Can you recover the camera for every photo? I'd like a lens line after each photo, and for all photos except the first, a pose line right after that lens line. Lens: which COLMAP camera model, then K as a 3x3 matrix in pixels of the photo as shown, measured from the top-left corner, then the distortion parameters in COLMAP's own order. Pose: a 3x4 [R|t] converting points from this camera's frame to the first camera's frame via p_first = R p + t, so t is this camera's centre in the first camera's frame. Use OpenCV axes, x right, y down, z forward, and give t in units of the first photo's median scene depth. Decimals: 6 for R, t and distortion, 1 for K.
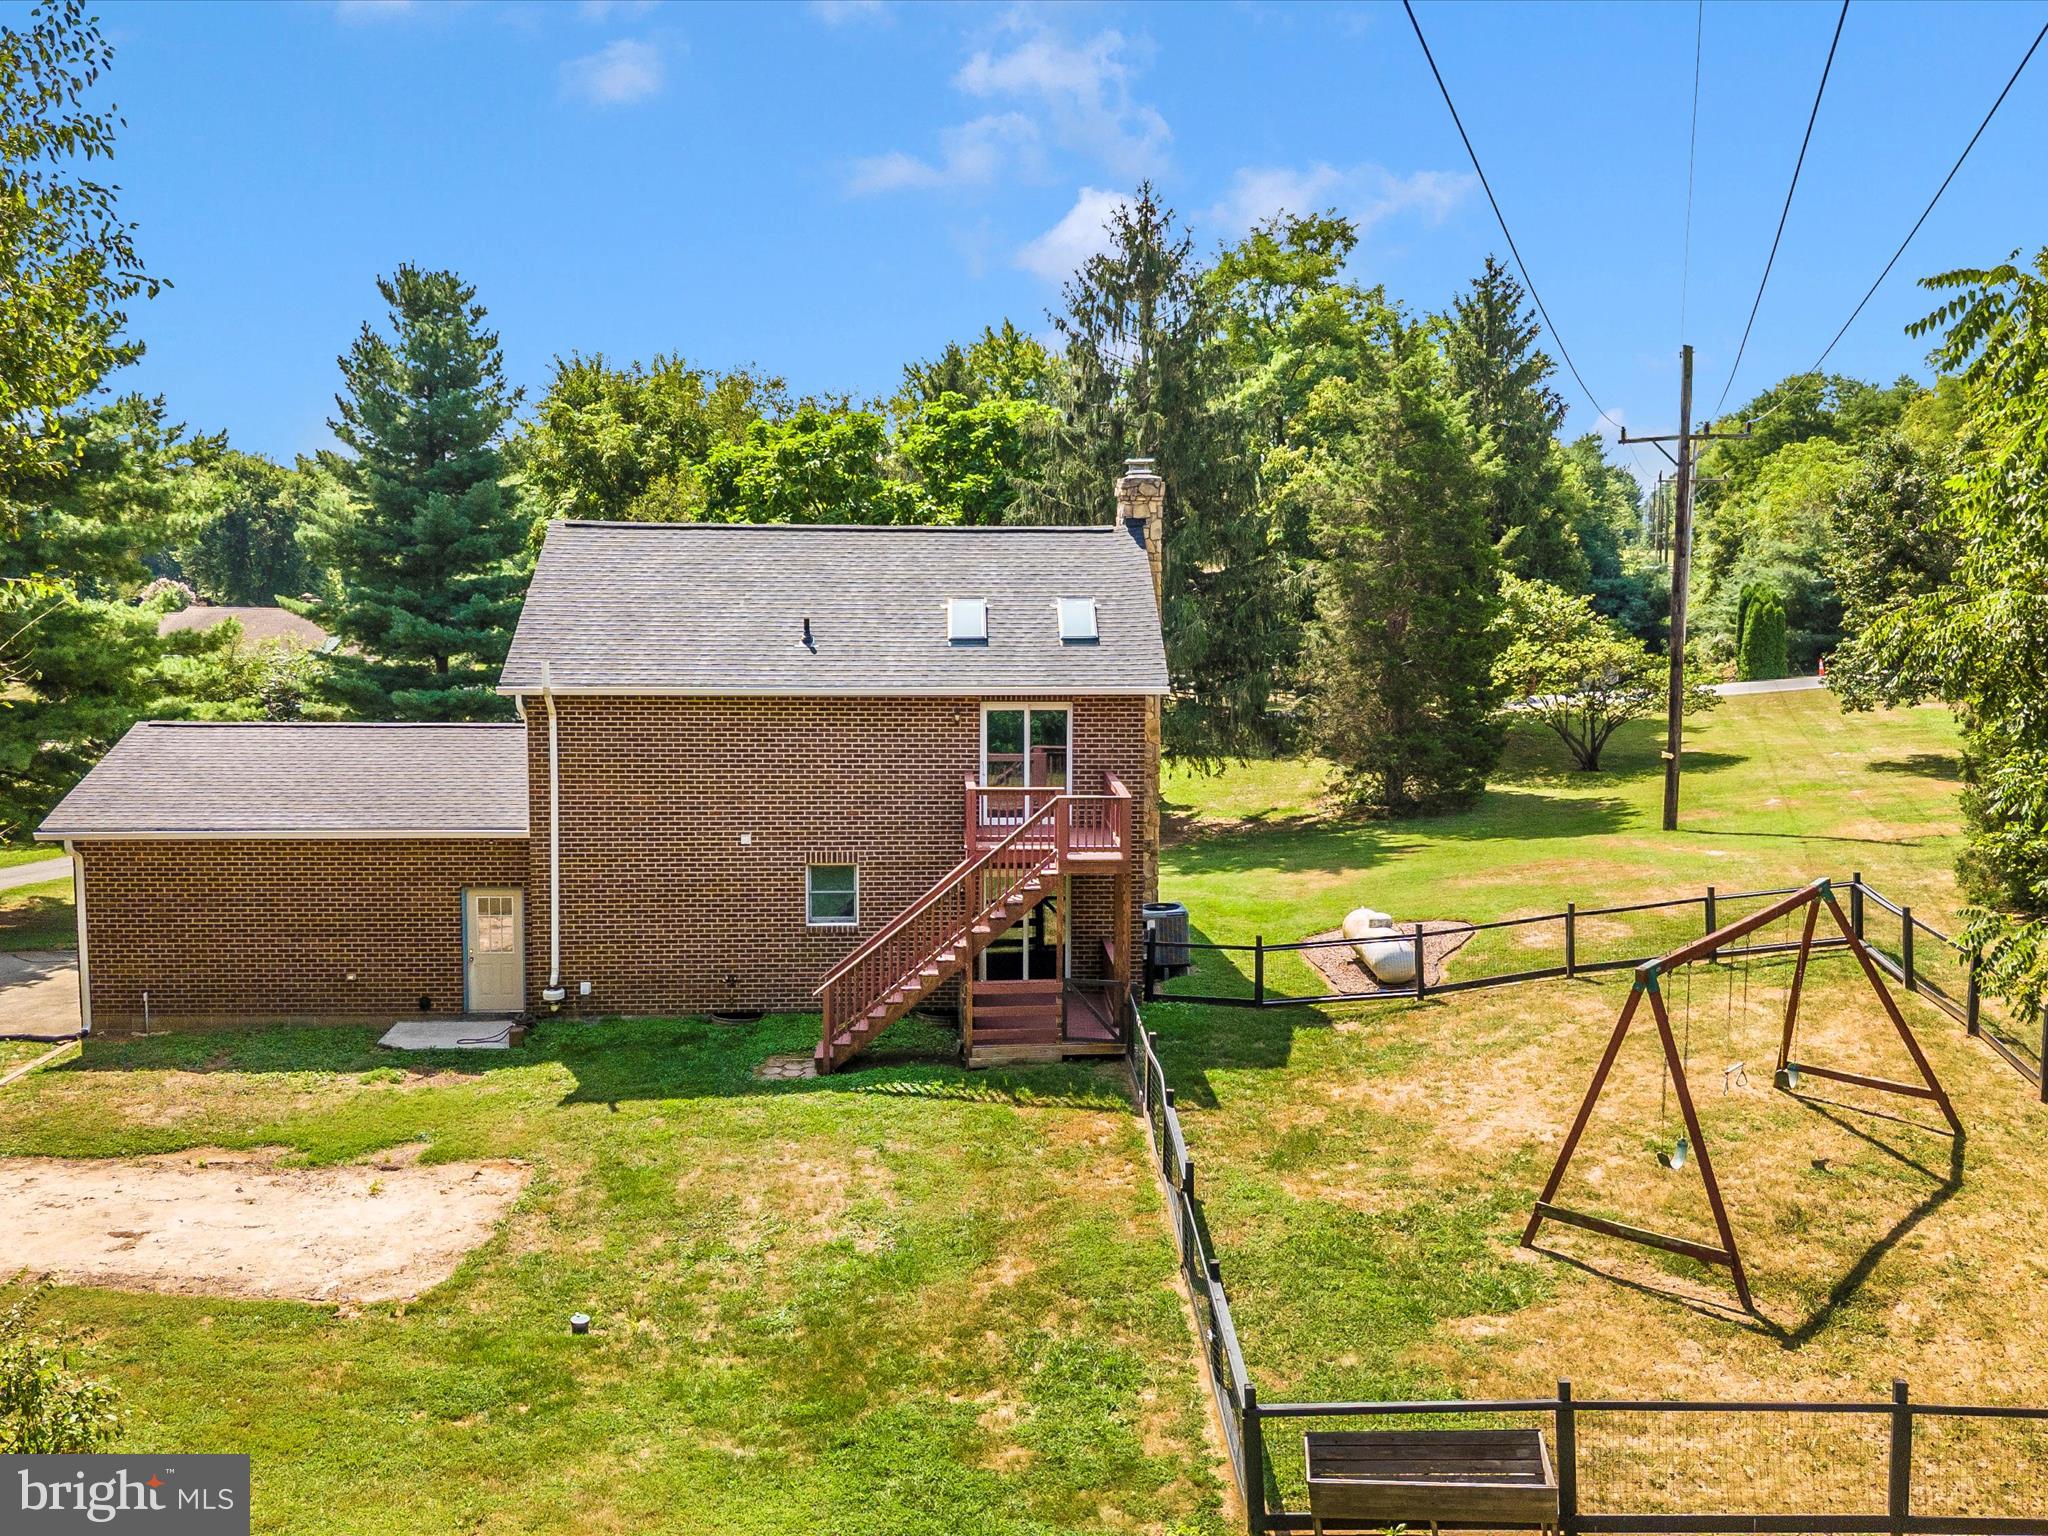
lens RADIAL K [[1908.9, 0, 1029.4], [0, 1908.9, 755.9], [0, 0, 1]] dist [0.140749, -0.294251]
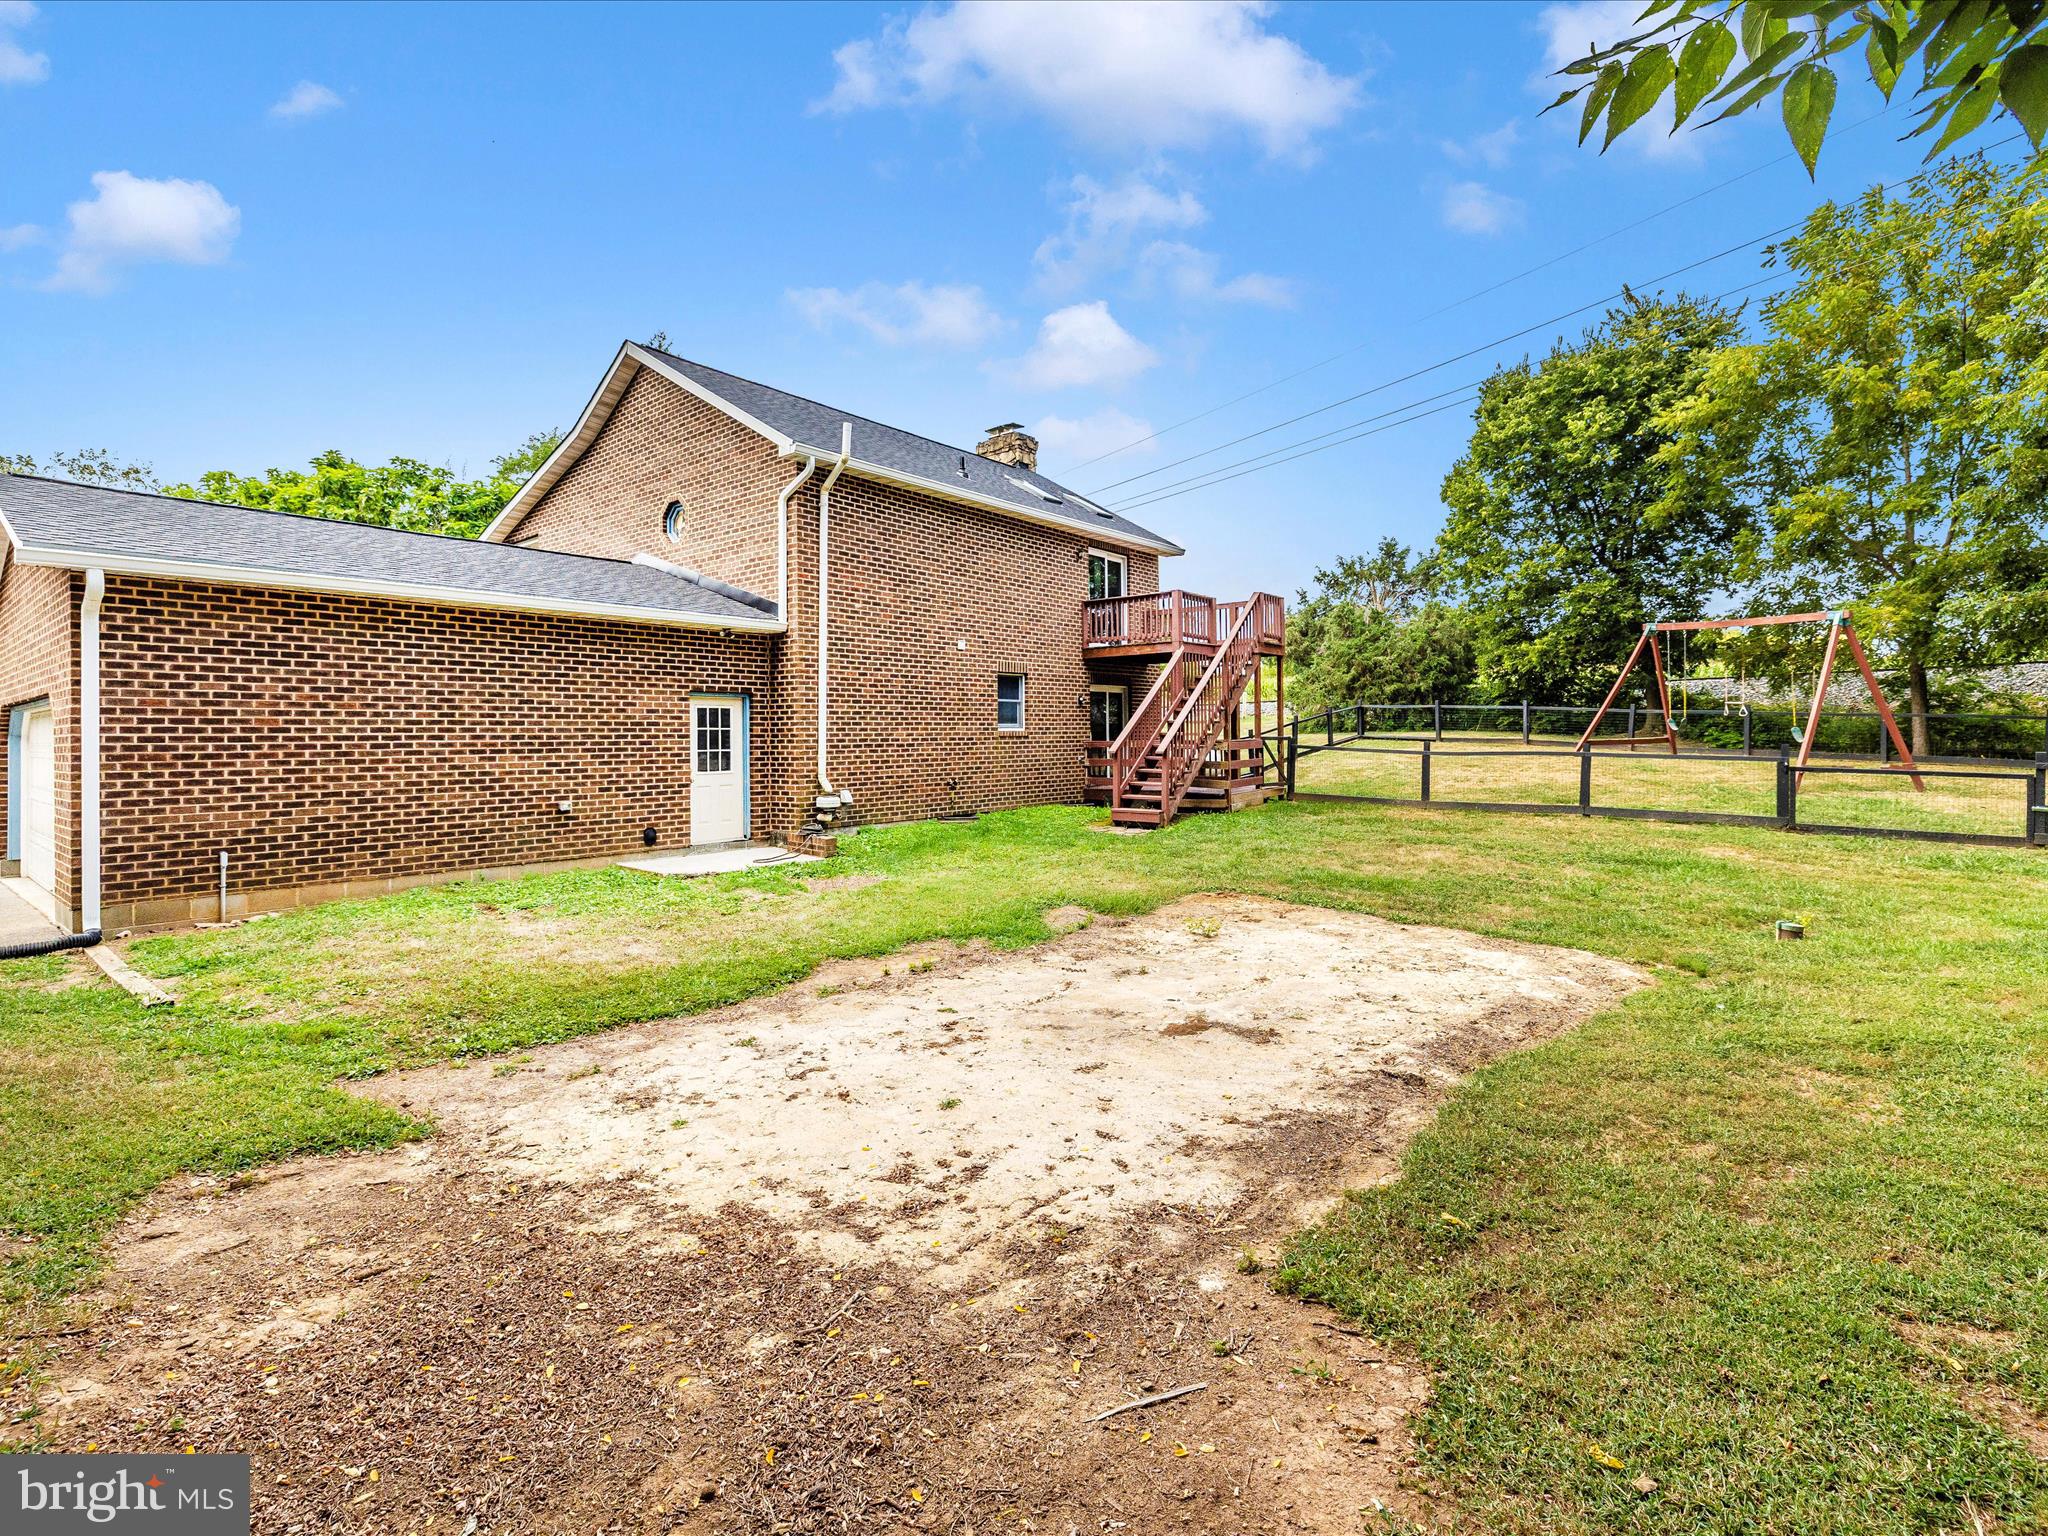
lens RADIAL K [[963.6, 0, 1026.2], [0, 963.6, 745.0], [0, 0, 1]] dist [-0.003257, 0.000537]
pose [[0.669641, -0.020831, 0.742392, -0.560221], [0.099756, 0.993071, -0.062115, 0.145481], [-0.735955, 0.115653, 0.667080, 0.682961]]
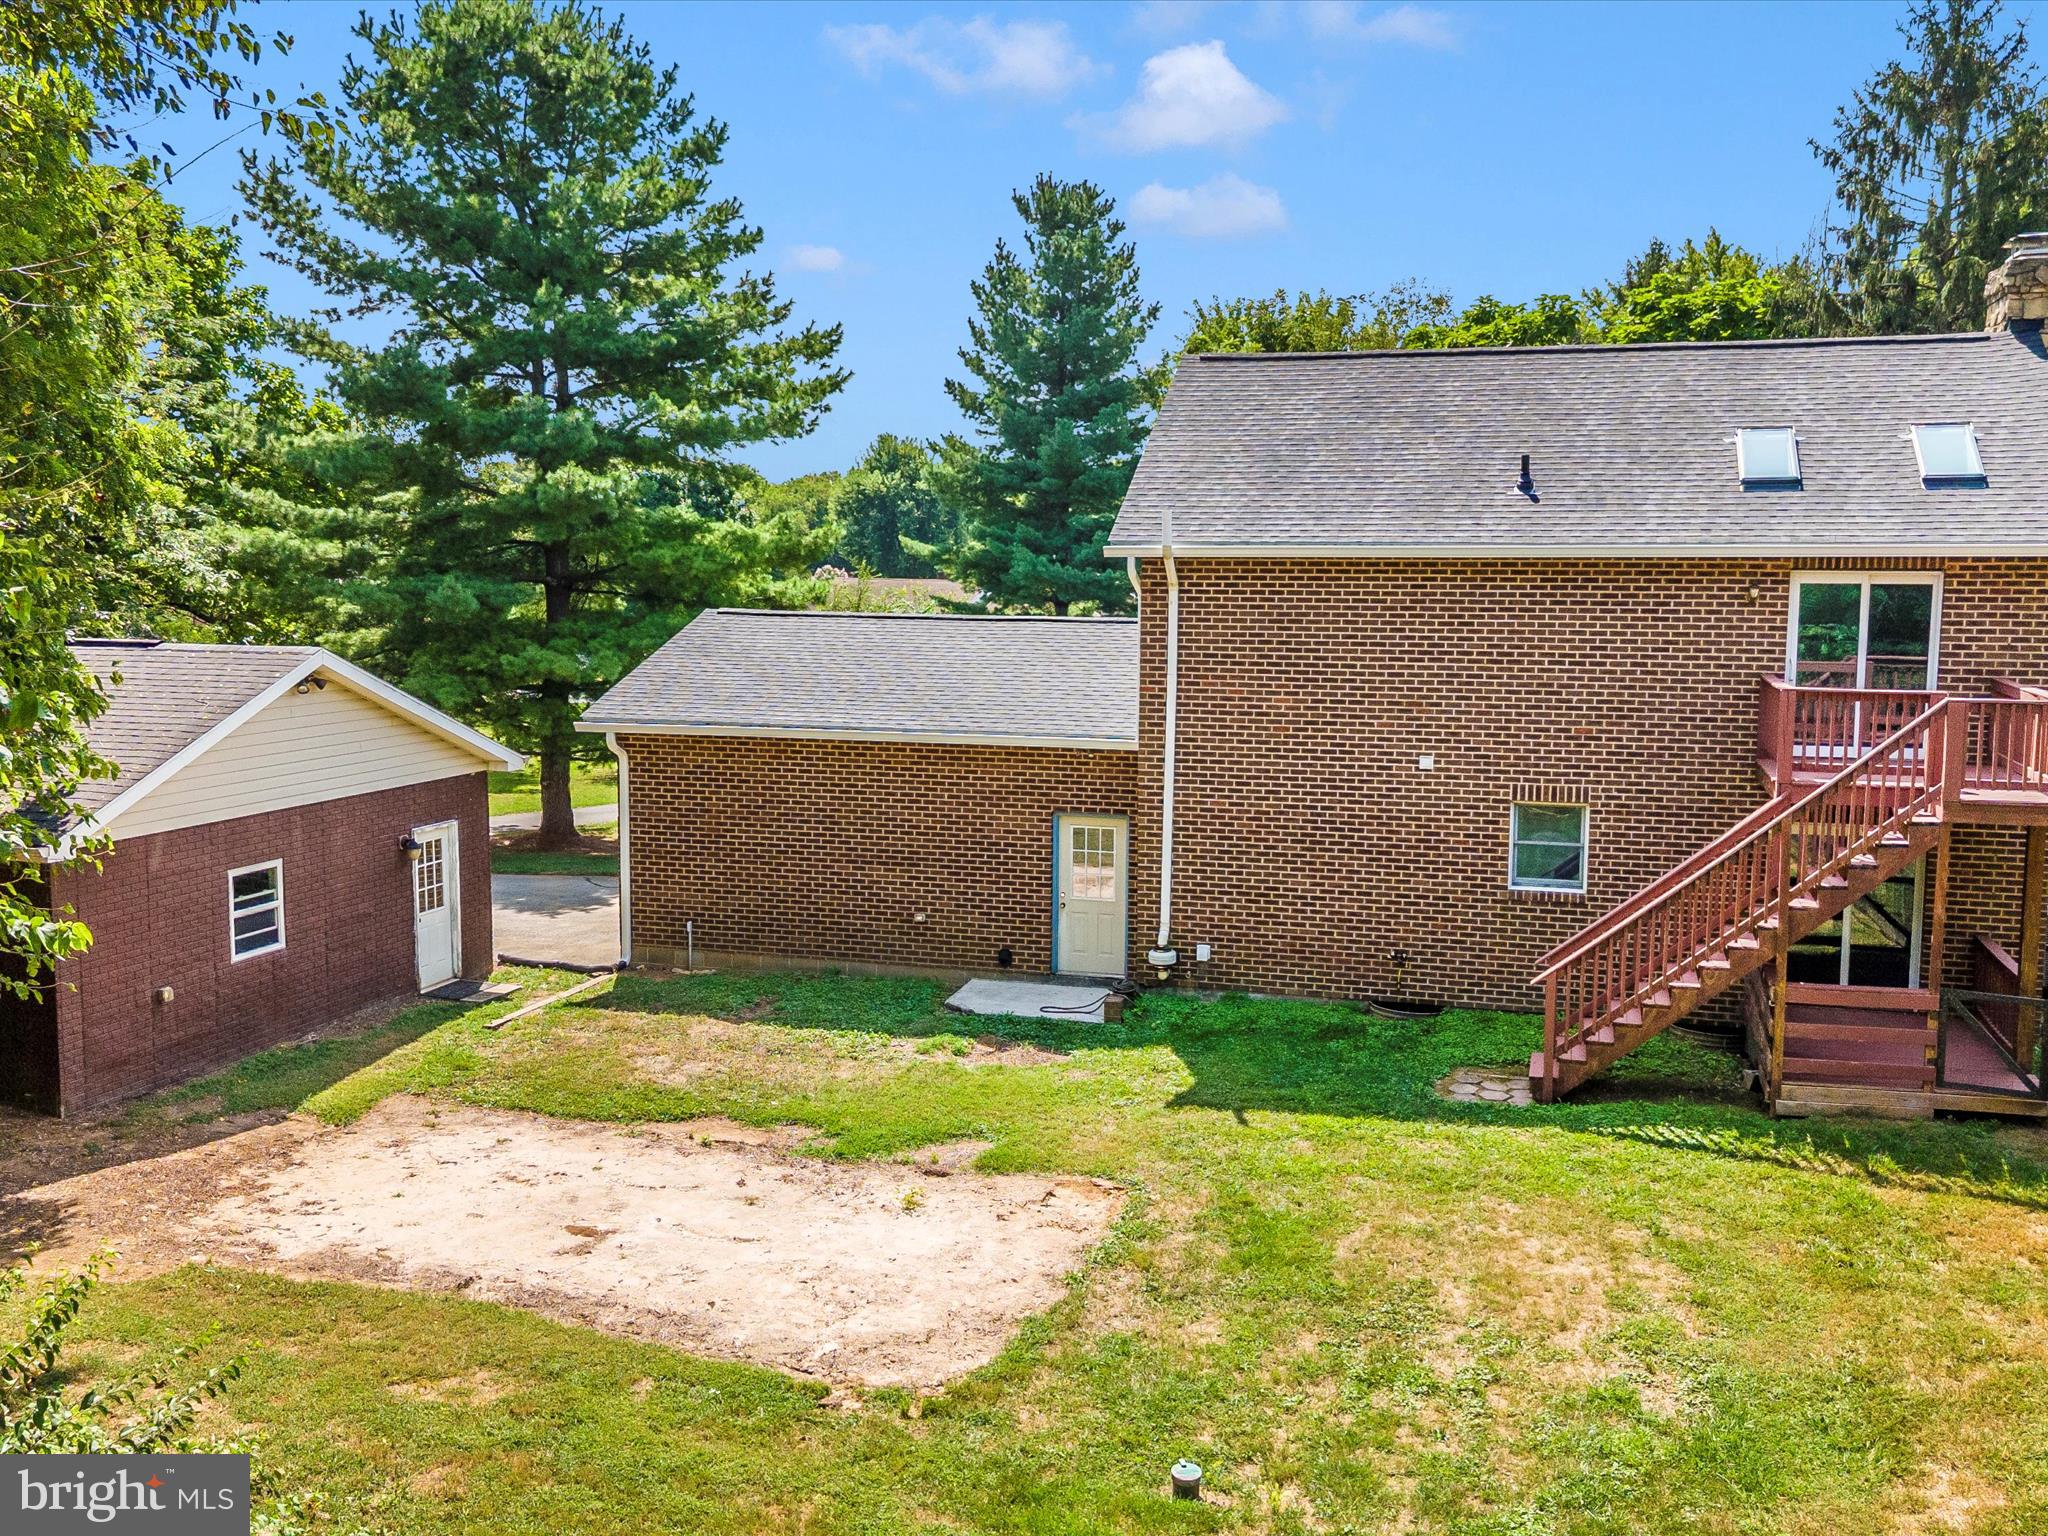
lens RADIAL K [[1908.9, 0, 1029.4], [0, 1908.9, 755.9], [0, 0, 1]] dist [0.140749, -0.294251]
pose [[0.949139, 0.035109, -0.312895, -0.069821], [-0.036286, 0.999339, 0.002063, 0.048817], [0.312761, 0.009395, 0.949786, 0.292456]]
